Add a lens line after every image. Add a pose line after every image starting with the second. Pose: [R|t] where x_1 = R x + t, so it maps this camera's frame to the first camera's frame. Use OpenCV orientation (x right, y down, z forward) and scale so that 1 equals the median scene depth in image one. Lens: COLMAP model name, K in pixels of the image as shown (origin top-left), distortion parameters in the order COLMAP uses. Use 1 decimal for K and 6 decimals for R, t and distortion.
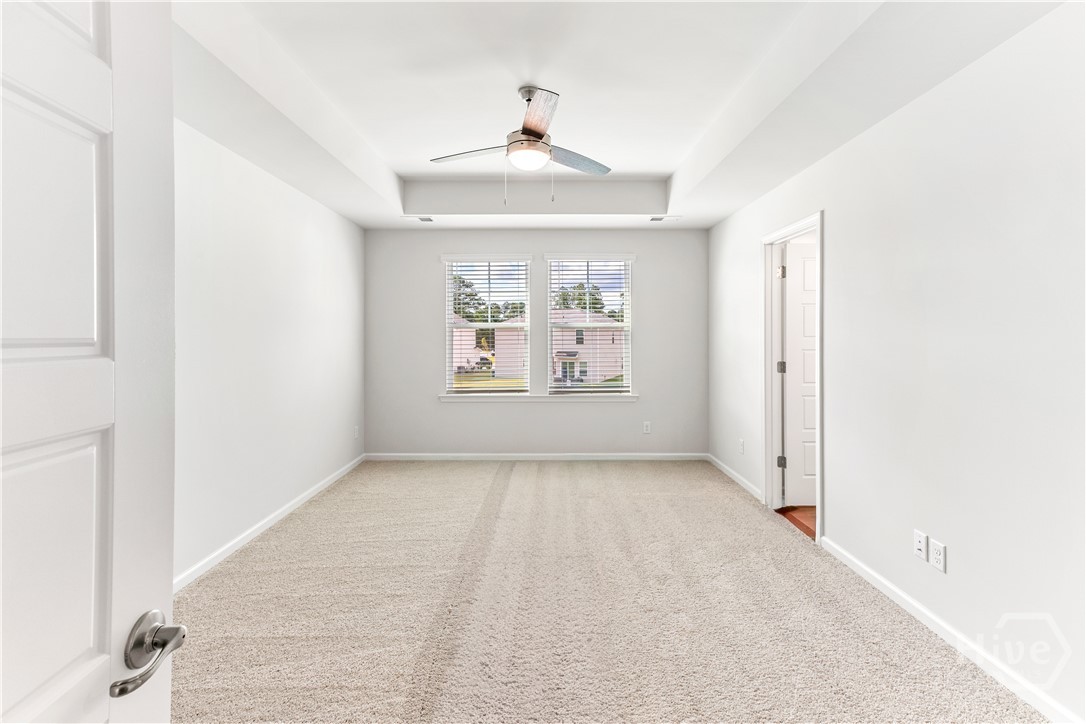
lens RADIAL K [[487.2, 0, 542.6], [0, 487.2, 350.1], [0, 0, 1]] dist [0.024165, 0.000395]
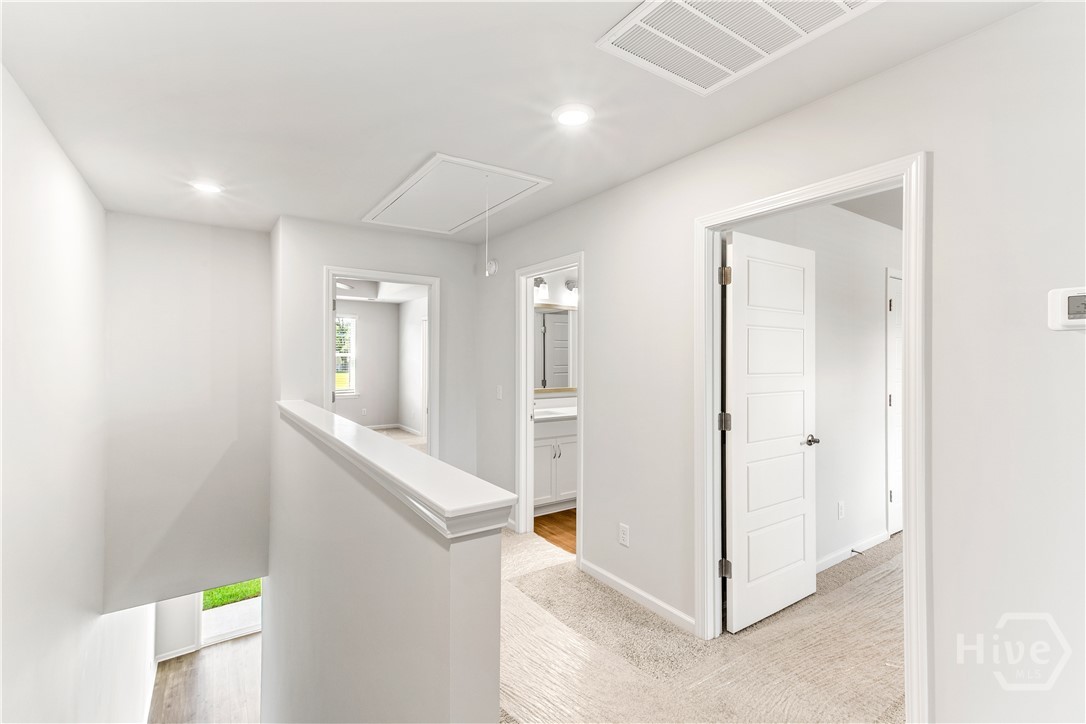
lens RADIAL K [[487.2, 0, 542.6], [0, 487.2, 361.4], [0, 0, 1]] dist [0.024165, 0.000395]
pose [[0.821233, 0.001794, 0.570590, -0.319540], [0.009505, 0.999813, -0.016824, 0.018076], [-0.570514, 0.019239, 0.821063, -0.988889]]
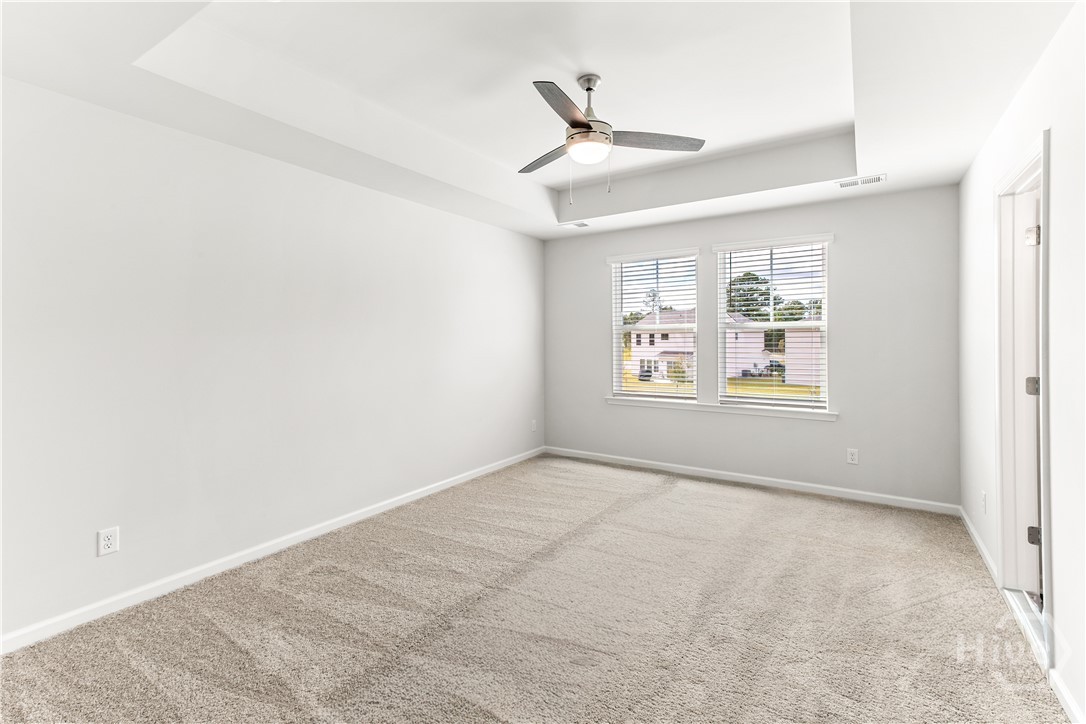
lens RADIAL K [[487.2, 0, 543.2], [0, 487.2, 353.7], [0, 0, 1]] dist [0.024165, 0.000395]
pose [[0.838462, 0.014574, -0.544765, 0.259573], [-0.012475, 0.999894, 0.007549, -0.003747], [0.544817, 0.000466, 0.838555, 0.097277]]
